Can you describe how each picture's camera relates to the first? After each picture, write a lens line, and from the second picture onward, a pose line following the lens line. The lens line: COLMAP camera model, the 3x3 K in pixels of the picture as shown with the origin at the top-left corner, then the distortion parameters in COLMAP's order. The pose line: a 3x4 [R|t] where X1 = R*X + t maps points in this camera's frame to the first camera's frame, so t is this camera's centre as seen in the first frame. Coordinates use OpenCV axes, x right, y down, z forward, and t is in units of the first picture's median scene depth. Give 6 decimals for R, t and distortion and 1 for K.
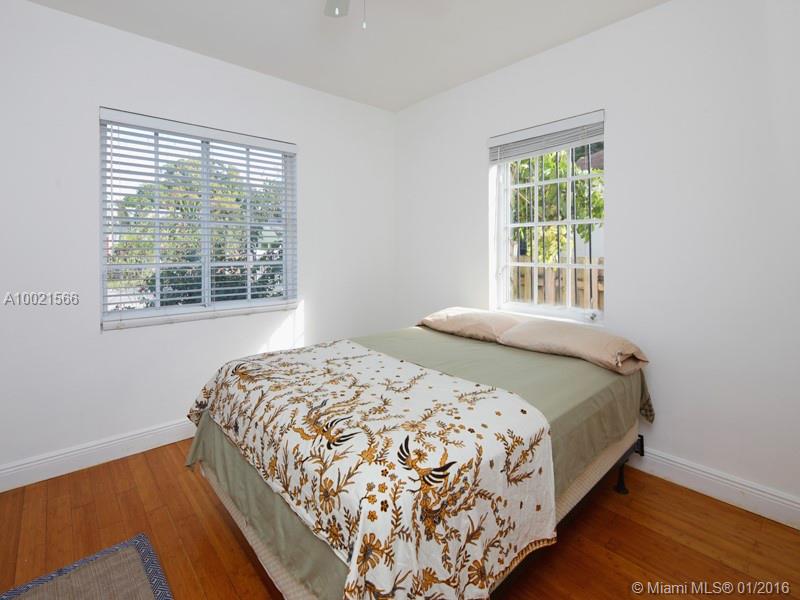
lens RADIAL K [[387.9, 0, 400.0], [0, 387.9, 300.0], [0, 0, 1]] dist [-0.001436, -0.000520]
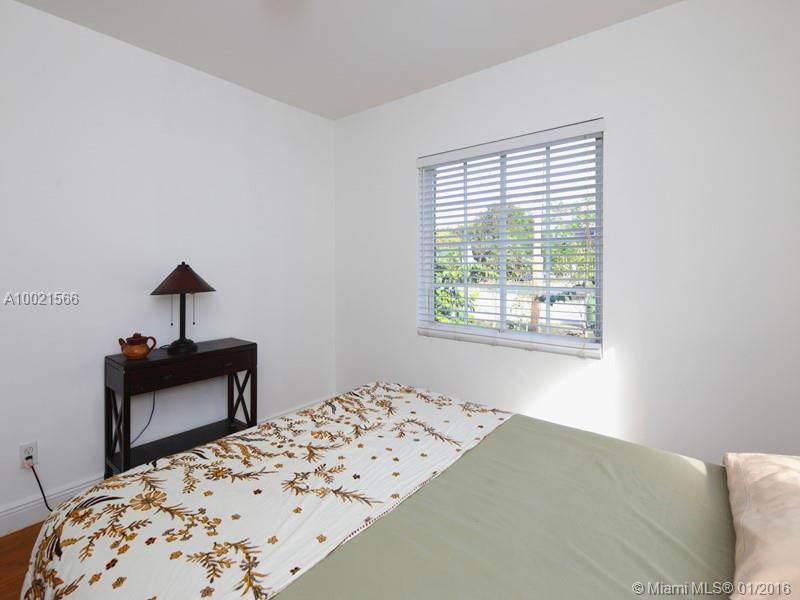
lens RADIAL K [[392.6, 0, 400.0], [0, 392.6, 300.0], [0, 0, 1]] dist [0.035130, -0.000322]
pose [[0.131701, 0.101440, -0.986086, 0.824391], [-0.126378, 0.988351, 0.084794, -0.215354], [0.983201, 0.113452, 0.142986, 1.238040]]
